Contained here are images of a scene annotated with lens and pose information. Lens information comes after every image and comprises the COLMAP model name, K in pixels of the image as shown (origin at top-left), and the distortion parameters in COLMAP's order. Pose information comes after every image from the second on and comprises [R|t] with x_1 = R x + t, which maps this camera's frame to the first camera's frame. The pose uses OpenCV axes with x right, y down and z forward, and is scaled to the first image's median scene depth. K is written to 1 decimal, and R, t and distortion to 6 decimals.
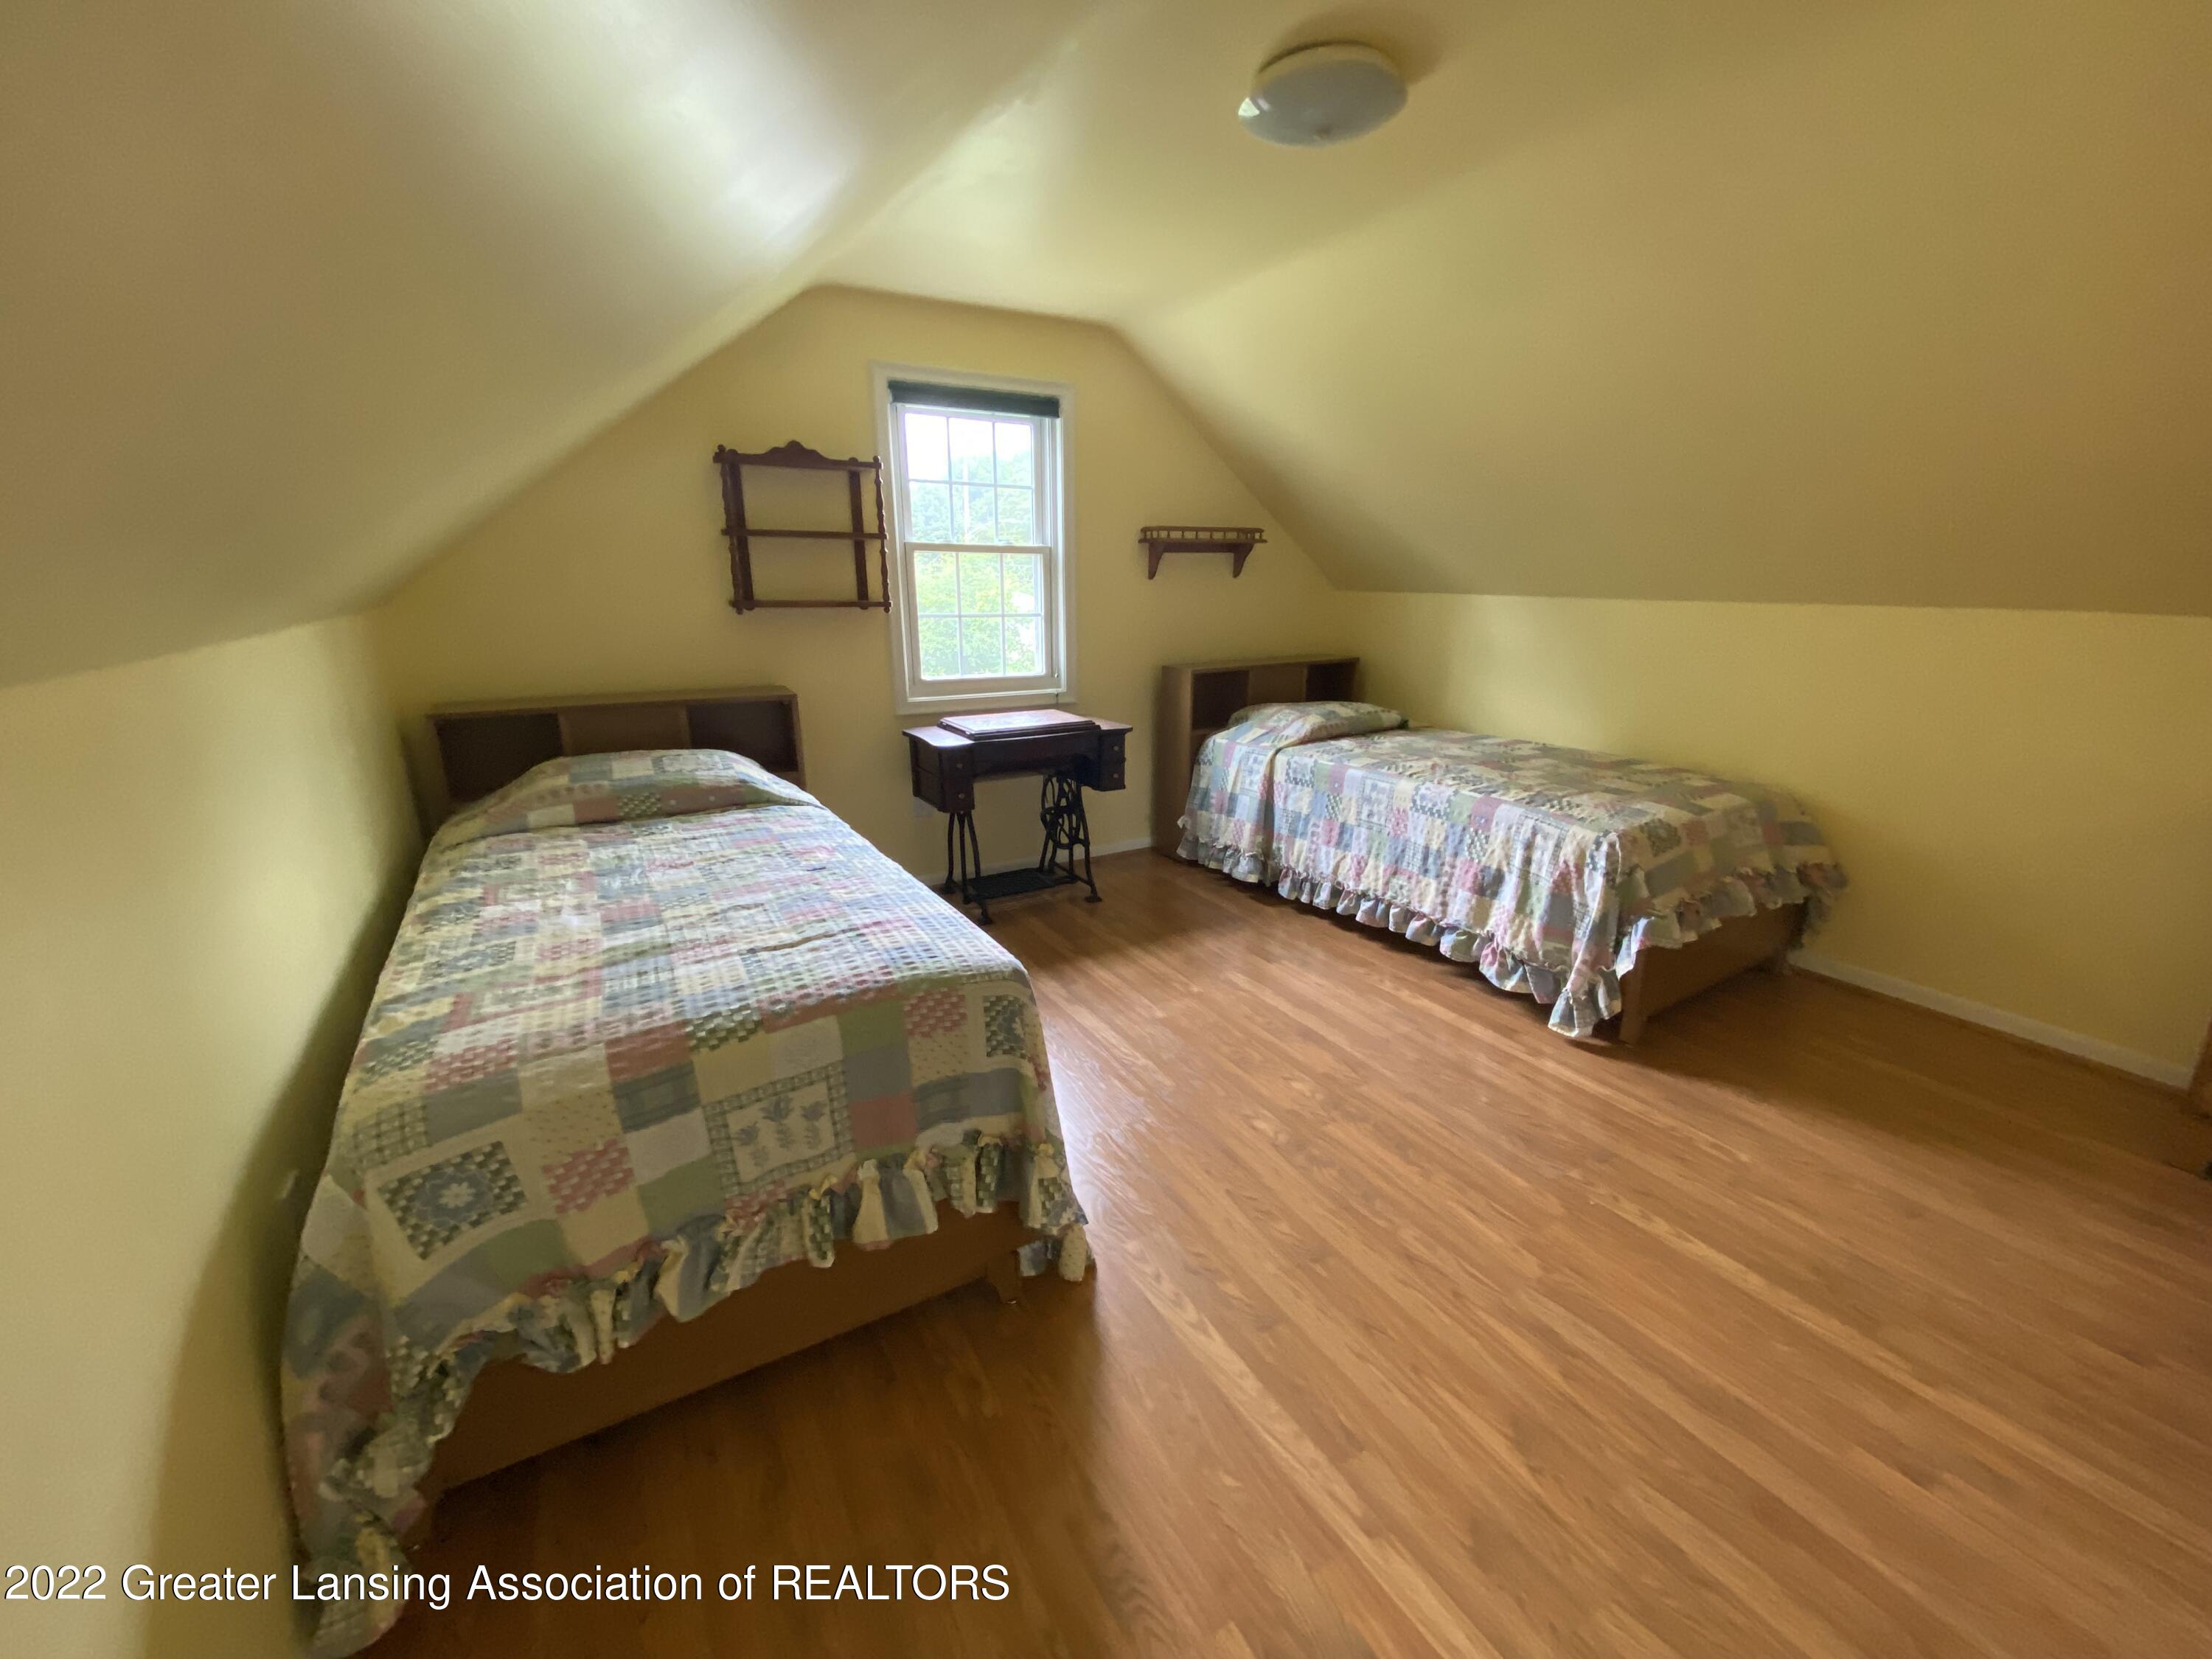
lens RADIAL K [[893.8, 0, 1106.0], [0, 893.8, 829.5], [0, 0, 1]] dist [0.045158, -0.033275]
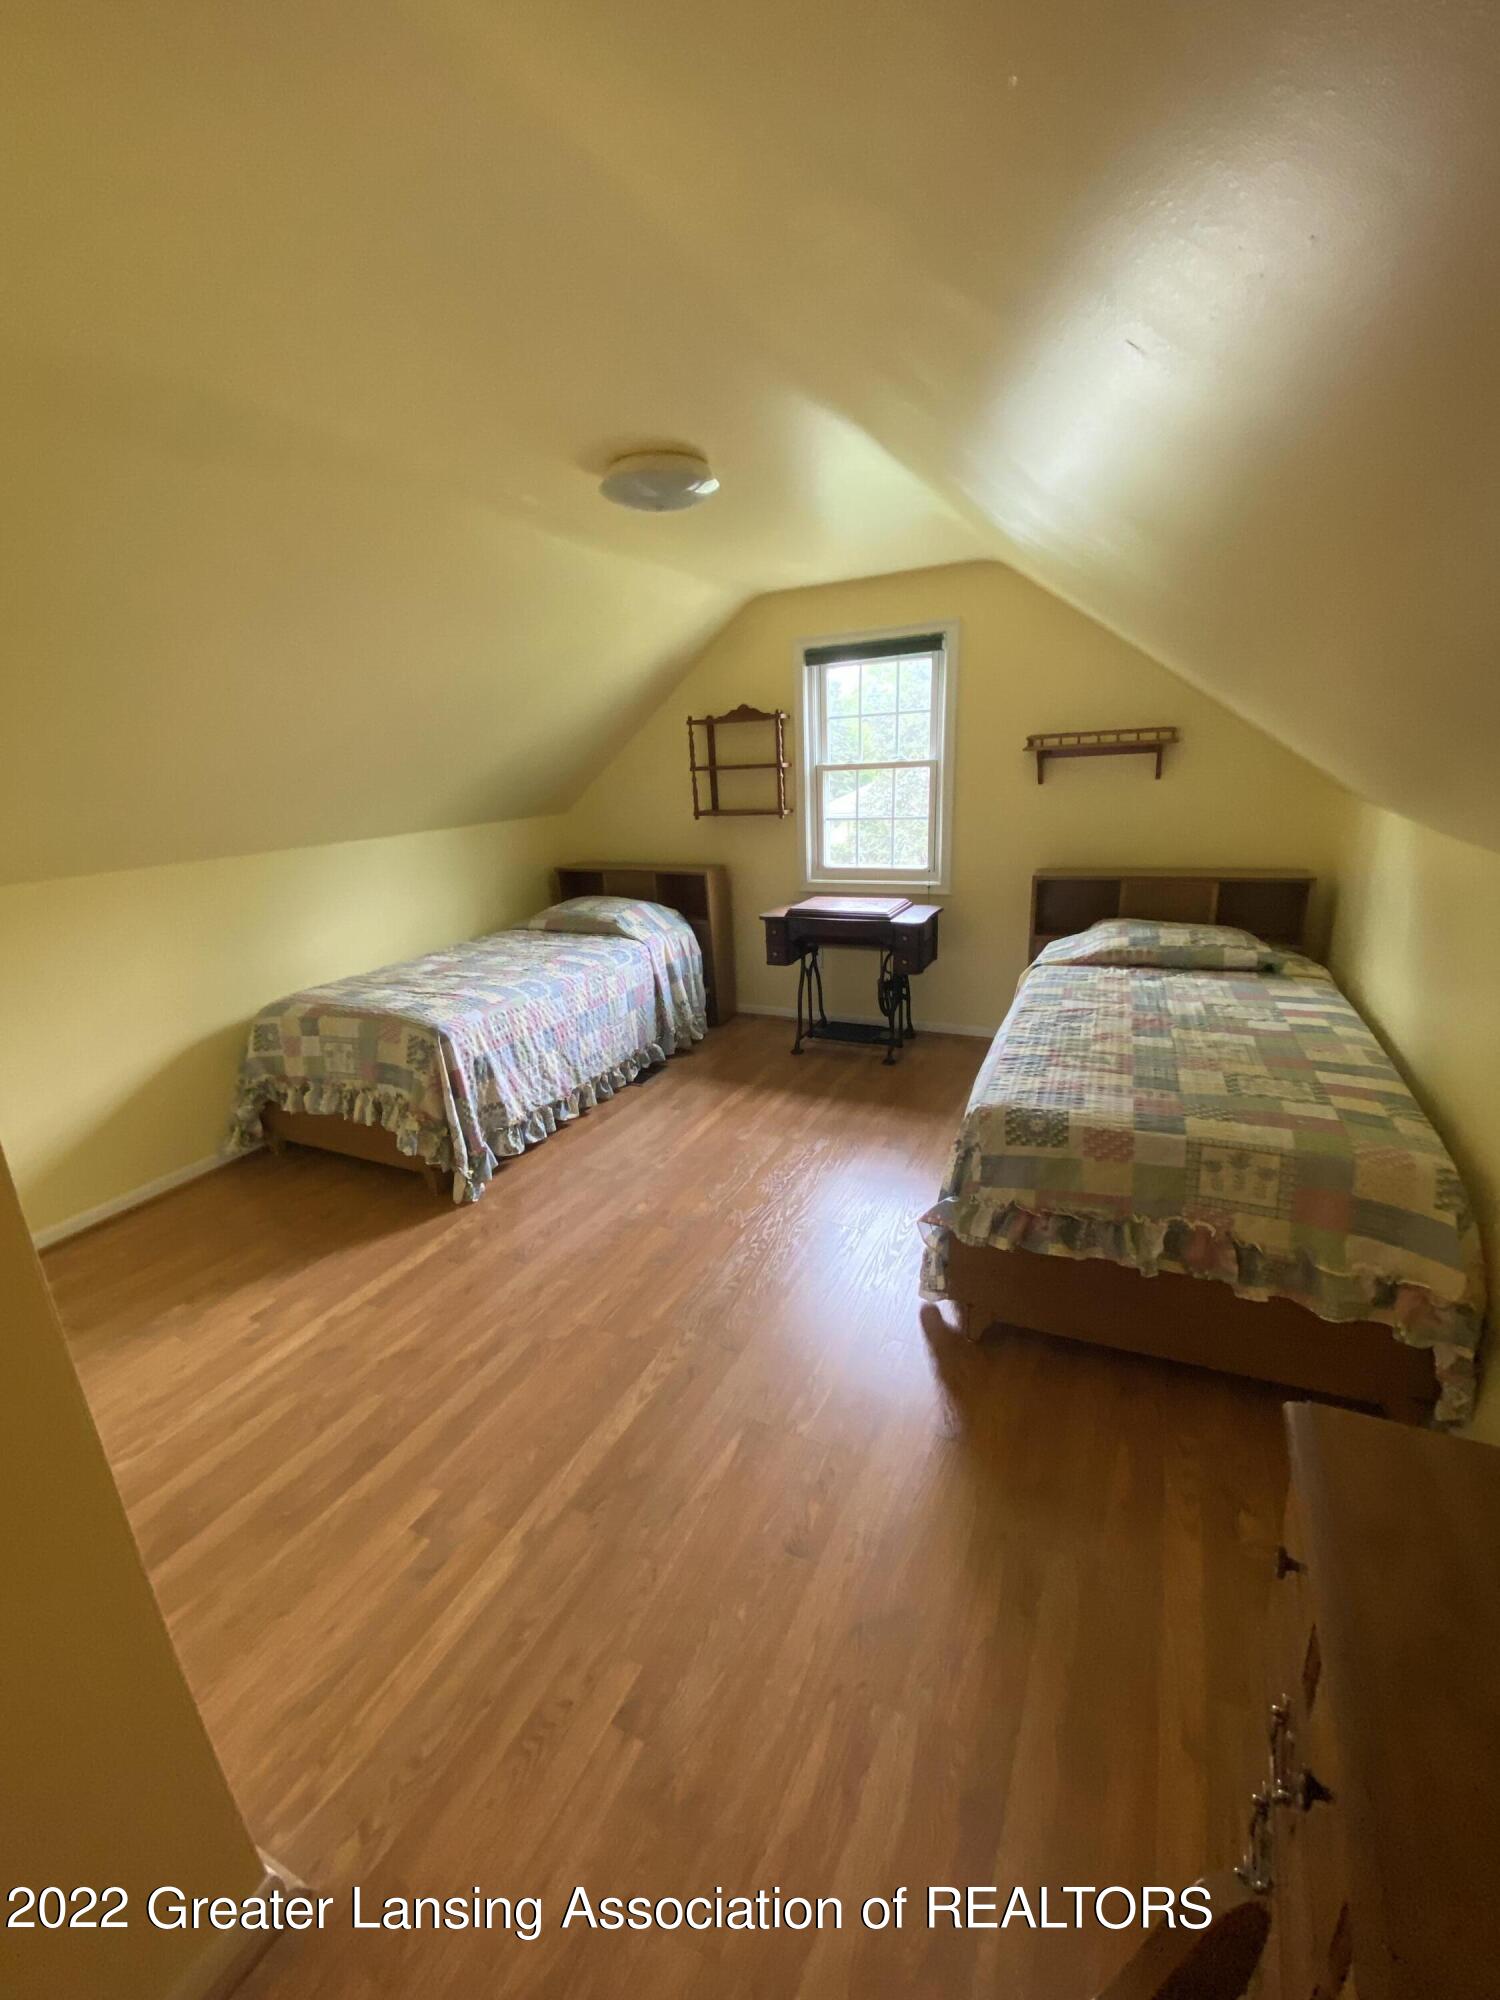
lens RADIAL K [[808.2, 0, 749.8], [0, 808.2, 988.8], [0, 0, 1]] dist [0.045158, -0.033275]
pose [[0.555299, 0.203032, -0.806487, 0.844790], [-0.177617, 0.976321, 0.123491, -0.134801], [0.812462, 0.074671, 0.578212, 0.257193]]
